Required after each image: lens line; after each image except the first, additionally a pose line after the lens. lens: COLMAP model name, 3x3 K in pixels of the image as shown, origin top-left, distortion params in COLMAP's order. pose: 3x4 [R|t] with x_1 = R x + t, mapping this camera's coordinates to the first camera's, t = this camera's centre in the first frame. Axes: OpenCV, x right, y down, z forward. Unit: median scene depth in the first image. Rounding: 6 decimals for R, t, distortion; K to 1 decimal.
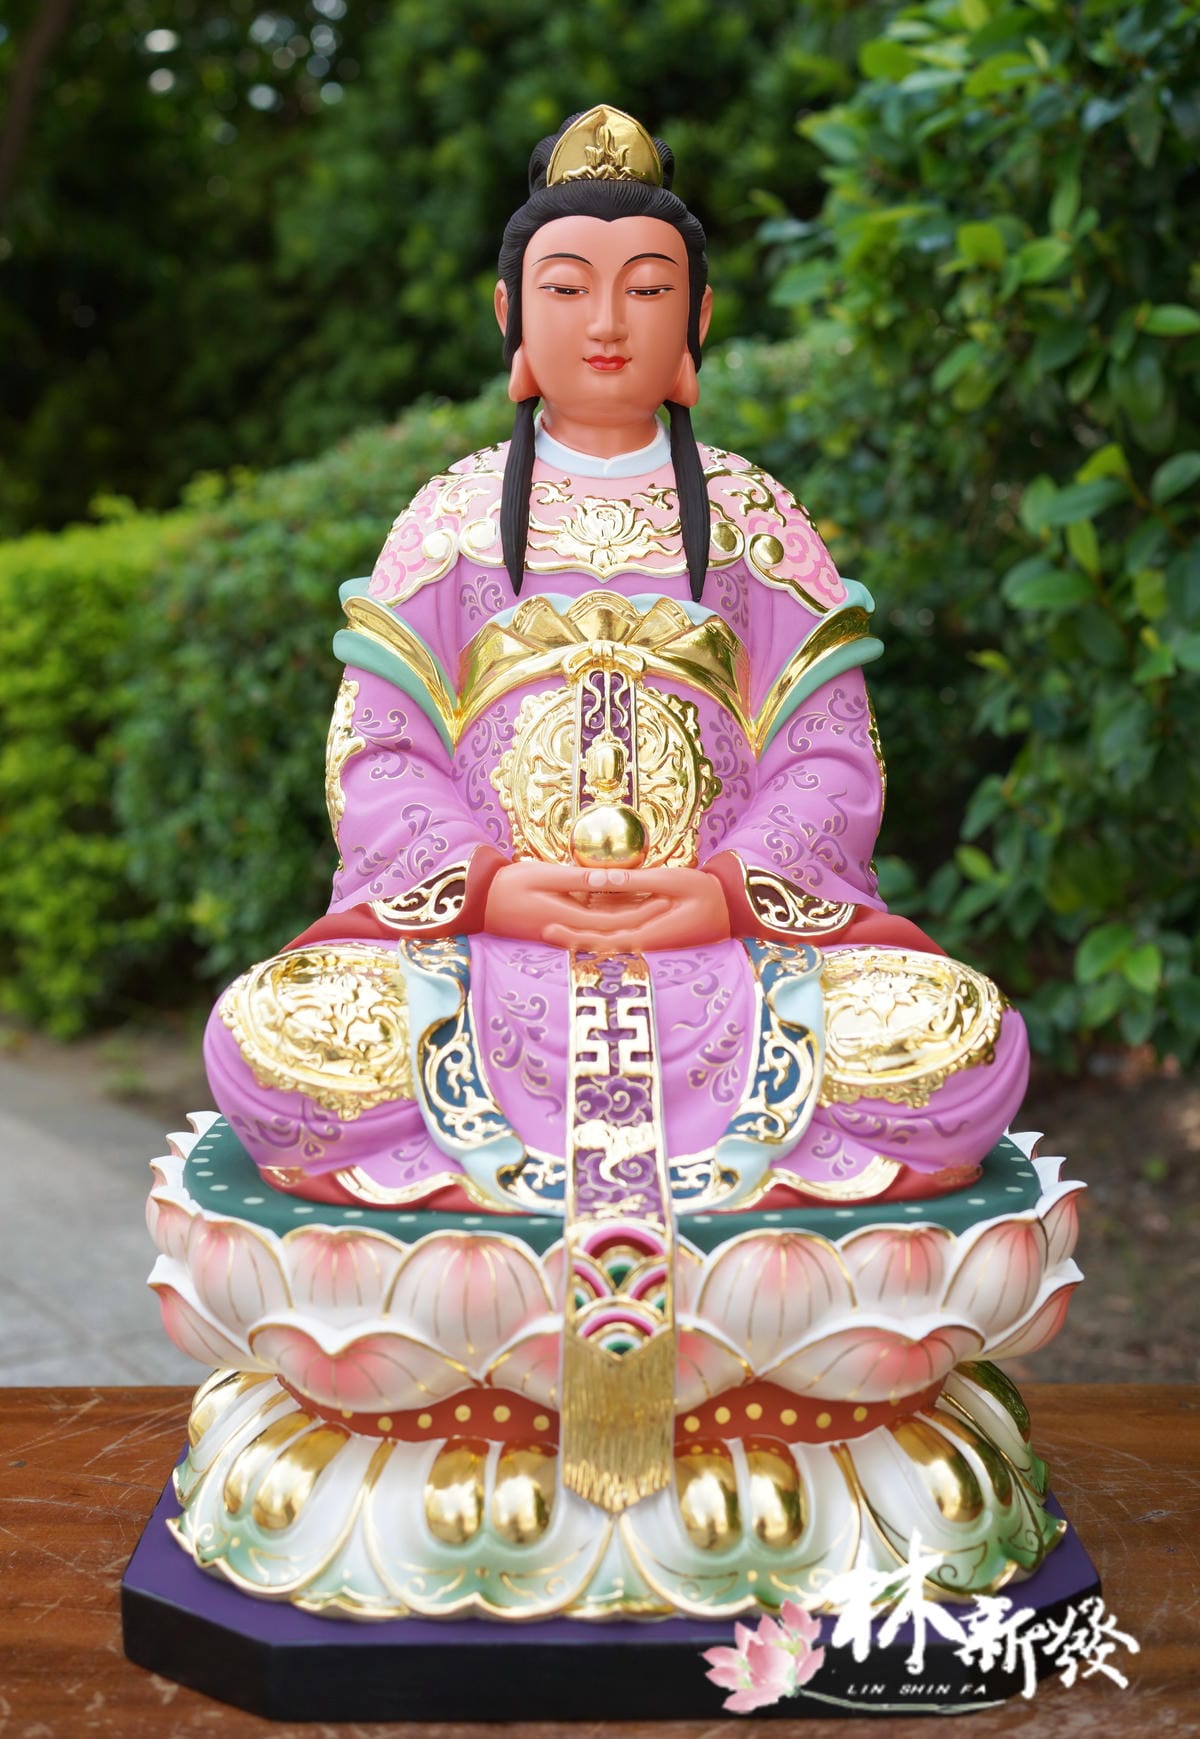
lens RADIAL K [[2012.0, 0, 597.5], [0, 2012.0, 729.5], [0, 0, 1]] dist [-0.000780, 0.041439]
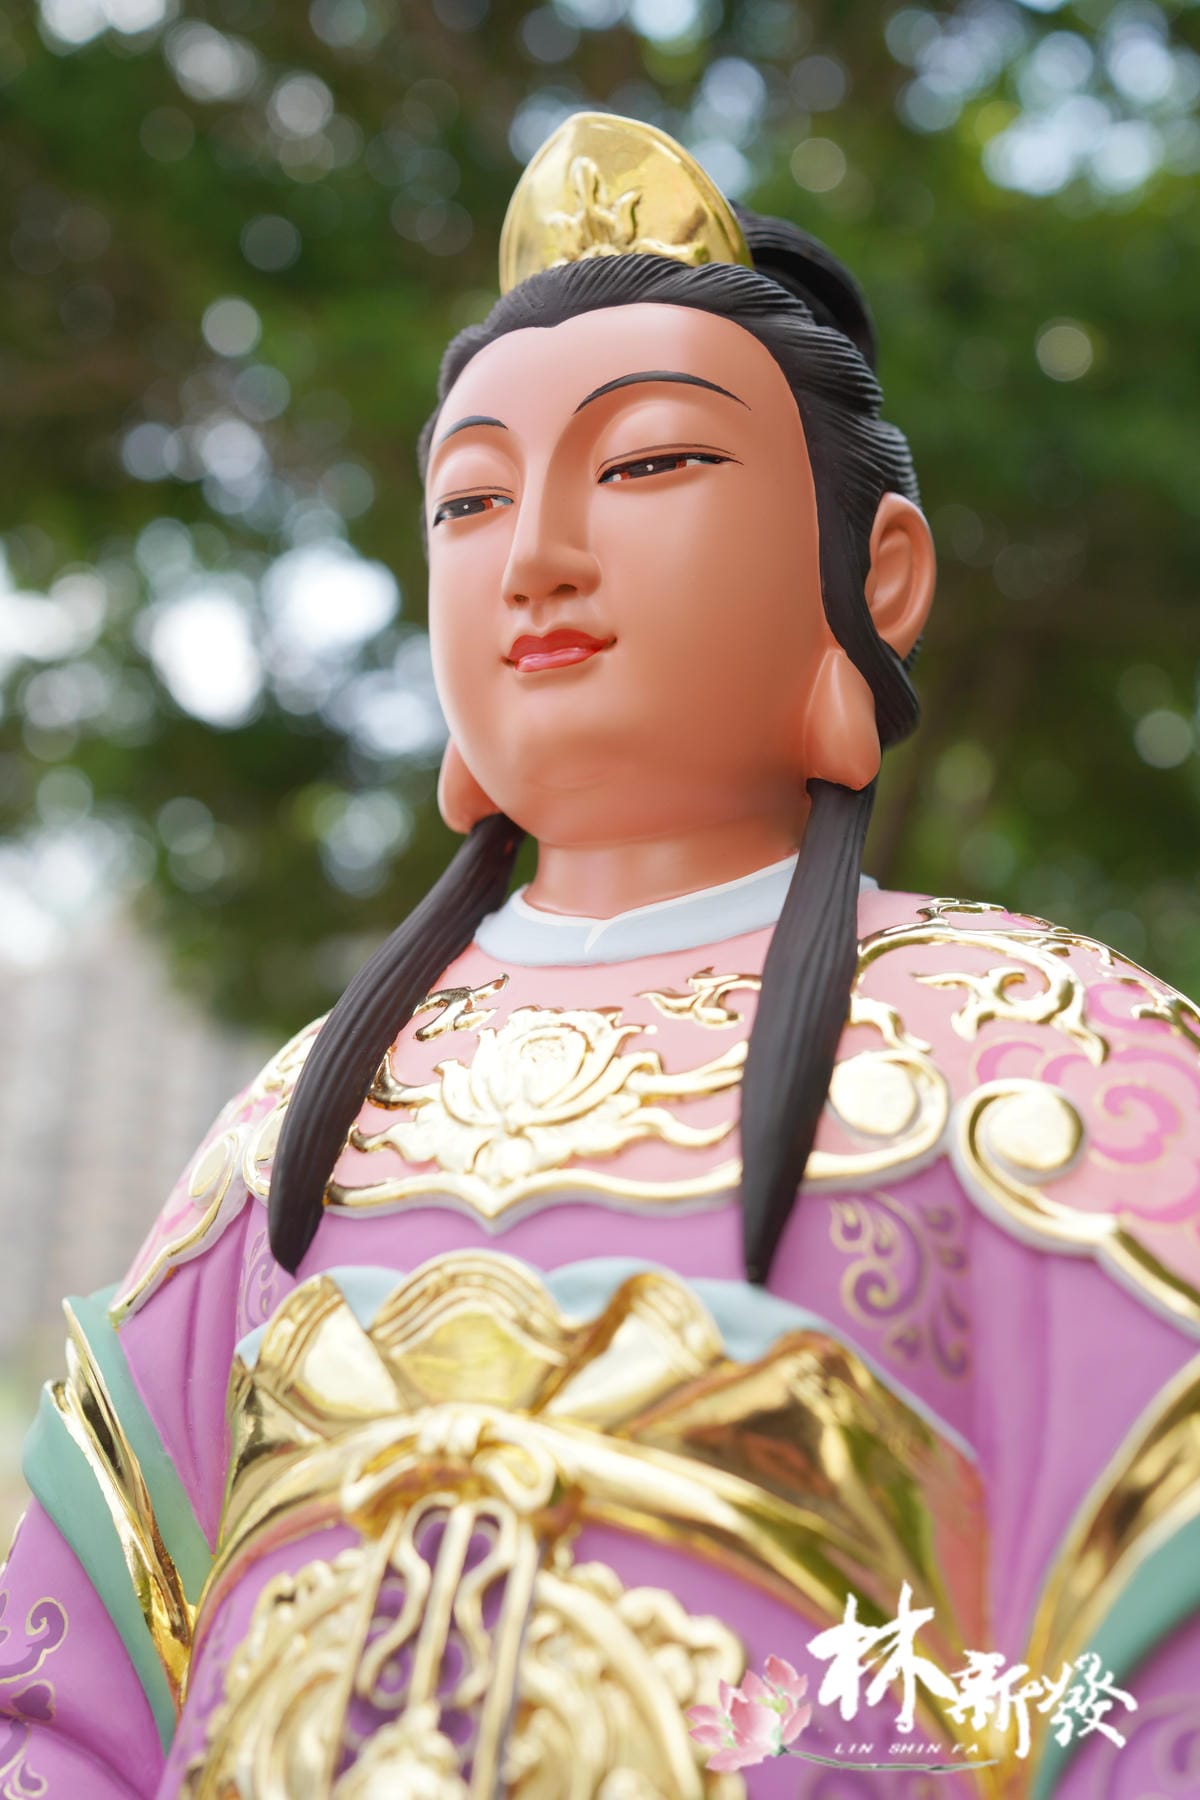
lens RADIAL K [[1832.2, 0, 600.0], [0, 1832.2, 900.0], [0, 0, 1]] dist [0.011784, 0.025279]
pose [[0.879637, -0.116552, -0.461145, 0.167546], [-0.048977, 0.942165, -0.331552, -0.024060], [0.473117, 0.314231, 0.823055, 0.733729]]
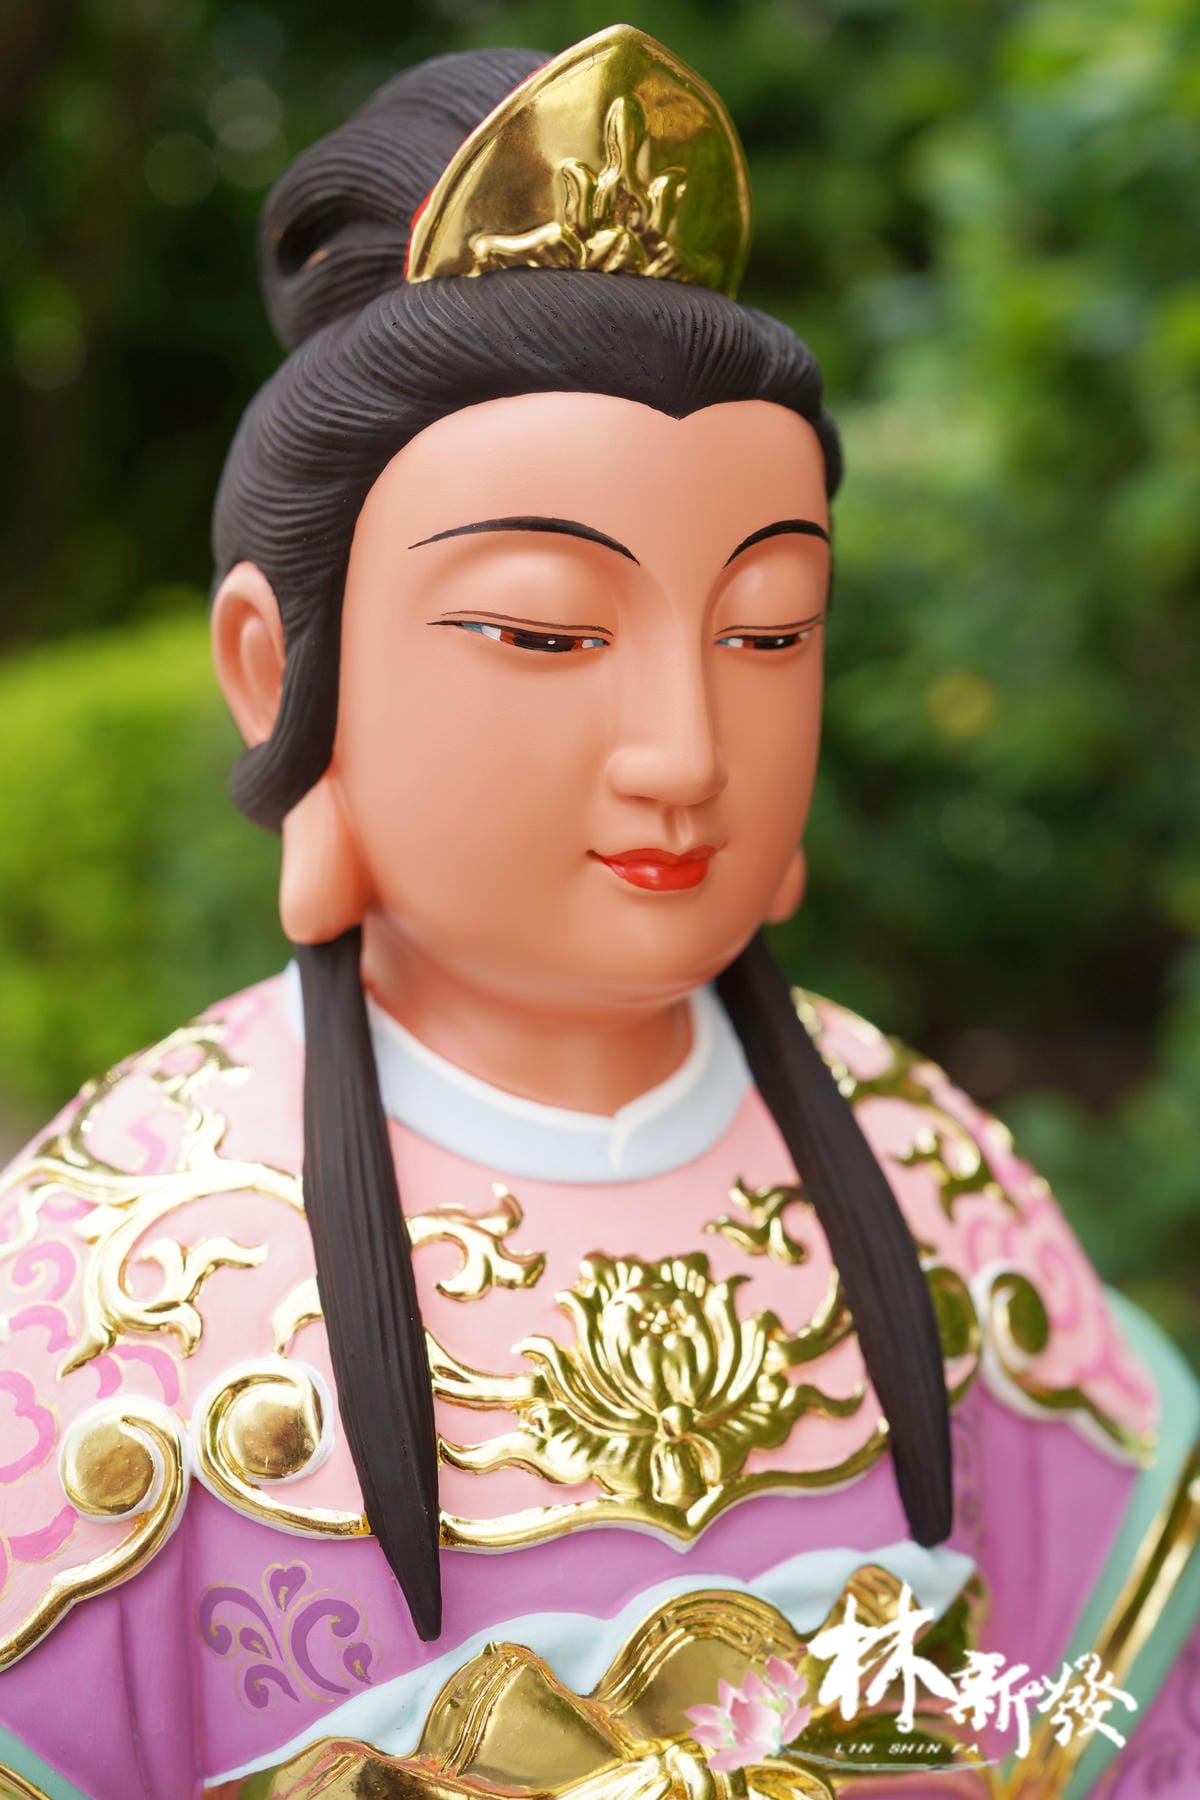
lens RADIAL K [[1922.0, 0, 600.0], [0, 1922.0, 900.0], [0, 0, 1]] dist [0.012154, 0.017610]
pose [[0.923279, -0.059176, 0.379545, -0.119965], [0.035848, 0.997024, 0.068245, -0.197861], [-0.382454, -0.049403, 0.922653, 0.724450]]
